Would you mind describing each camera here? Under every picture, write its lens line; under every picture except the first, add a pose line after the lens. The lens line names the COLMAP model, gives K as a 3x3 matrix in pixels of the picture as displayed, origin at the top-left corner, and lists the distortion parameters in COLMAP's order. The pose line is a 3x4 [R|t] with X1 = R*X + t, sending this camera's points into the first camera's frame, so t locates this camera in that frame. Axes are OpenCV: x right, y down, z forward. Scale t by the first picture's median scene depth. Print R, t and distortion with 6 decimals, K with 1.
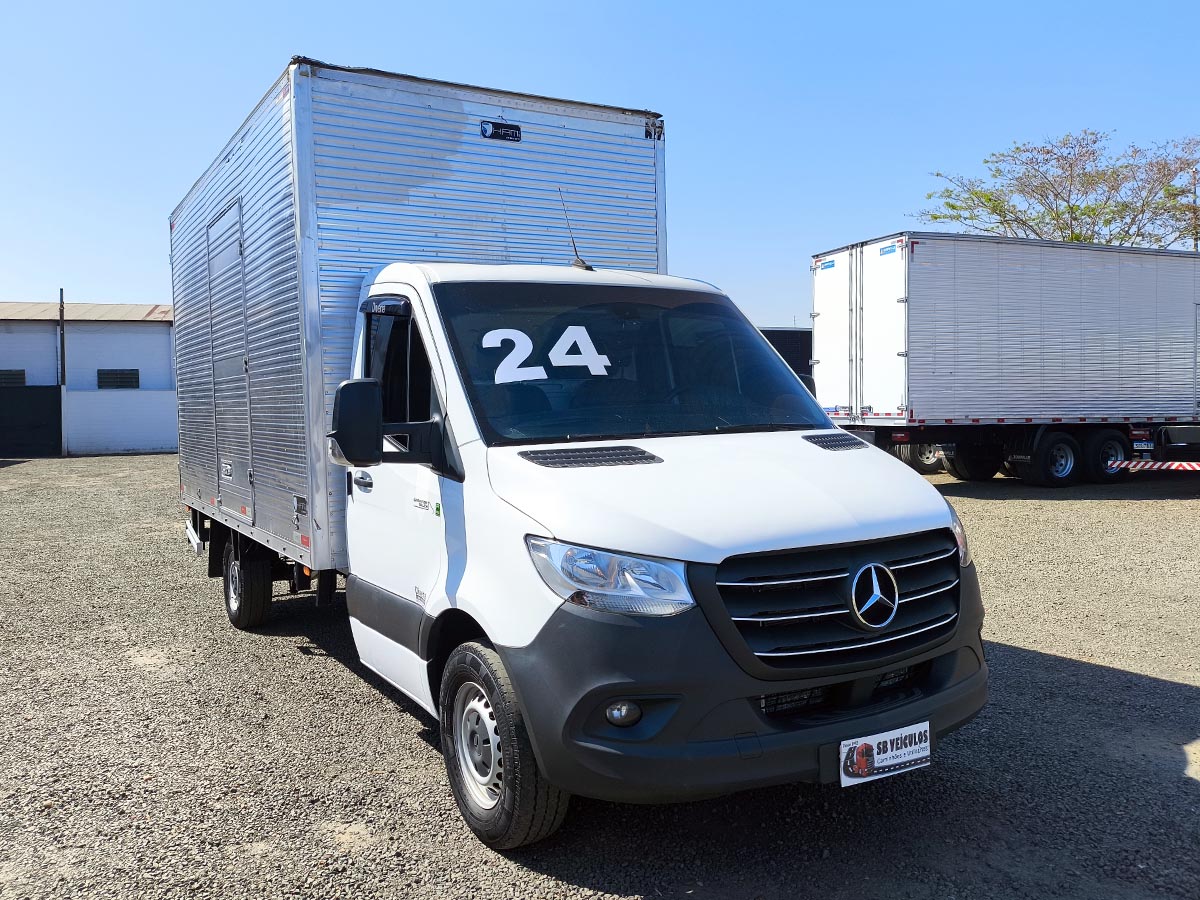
lens RADIAL K [[938.5, 0, 568.2], [0, 938.5, 447.7], [0, 0, 1]] dist [0.076550, -0.150246]
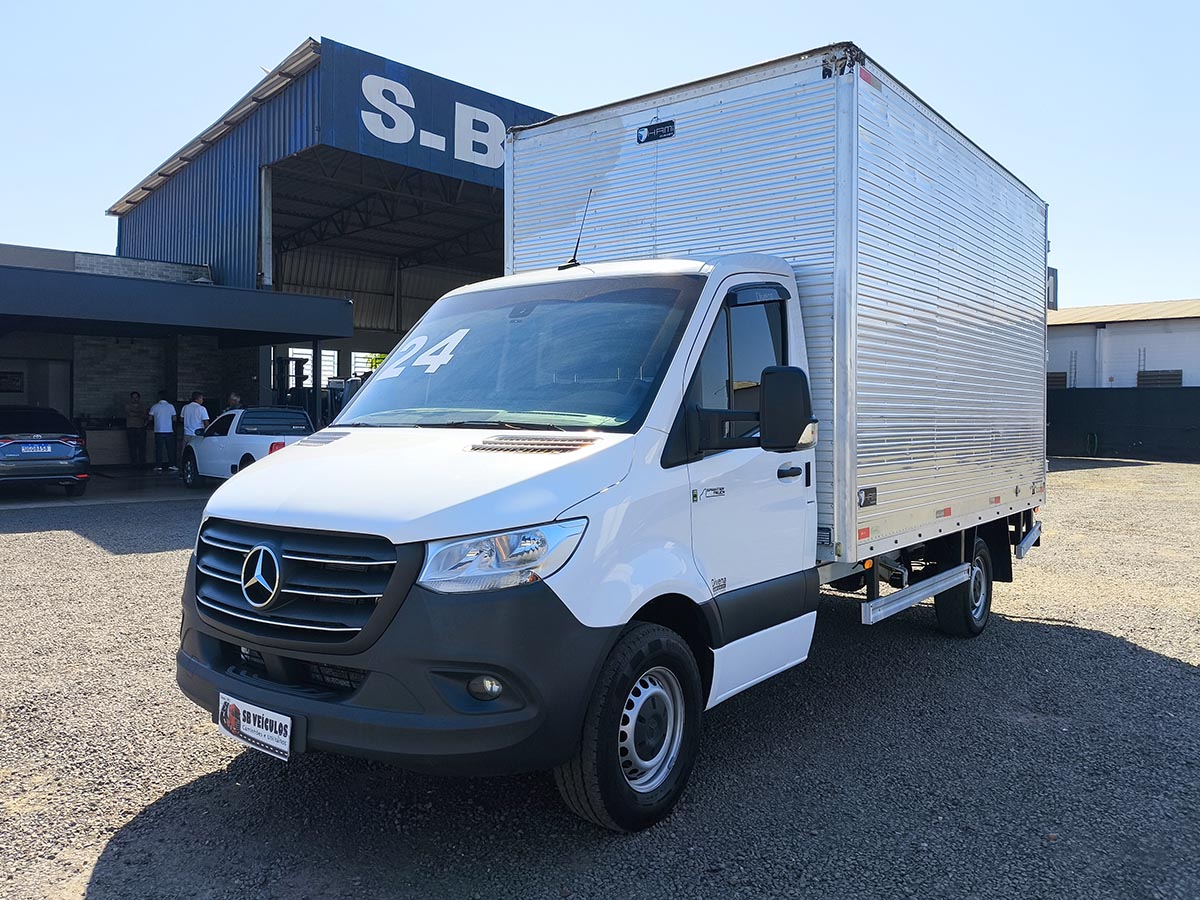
lens RADIAL K [[938.5, 0, 568.2], [0, 938.5, 447.7], [0, 0, 1]] dist [0.076550, -0.150246]
pose [[0.375885, 0.052895, -0.925155, 1.058362], [-0.054119, 0.997919, 0.035067, -0.033311], [0.925085, 0.036888, 0.377965, 0.673220]]
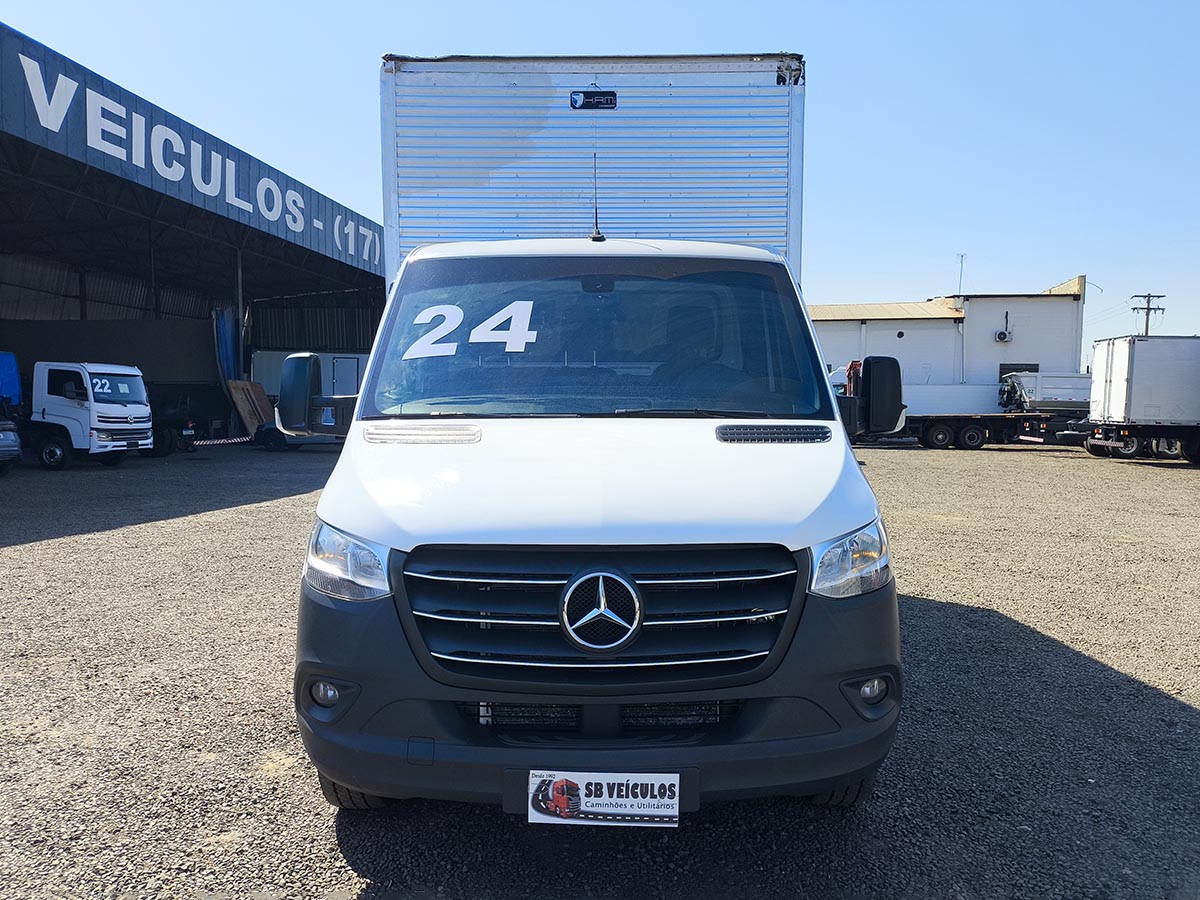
lens RADIAL K [[903.9, 0, 605.0], [0, 903.9, 490.1], [0, 0, 1]] dist [0.118977, -0.224858]
pose [[0.869101, 0.071717, -0.489409, 0.526522], [-0.044003, 0.996720, 0.067915, -0.004283], [0.492674, -0.037490, 0.869406, 0.224324]]
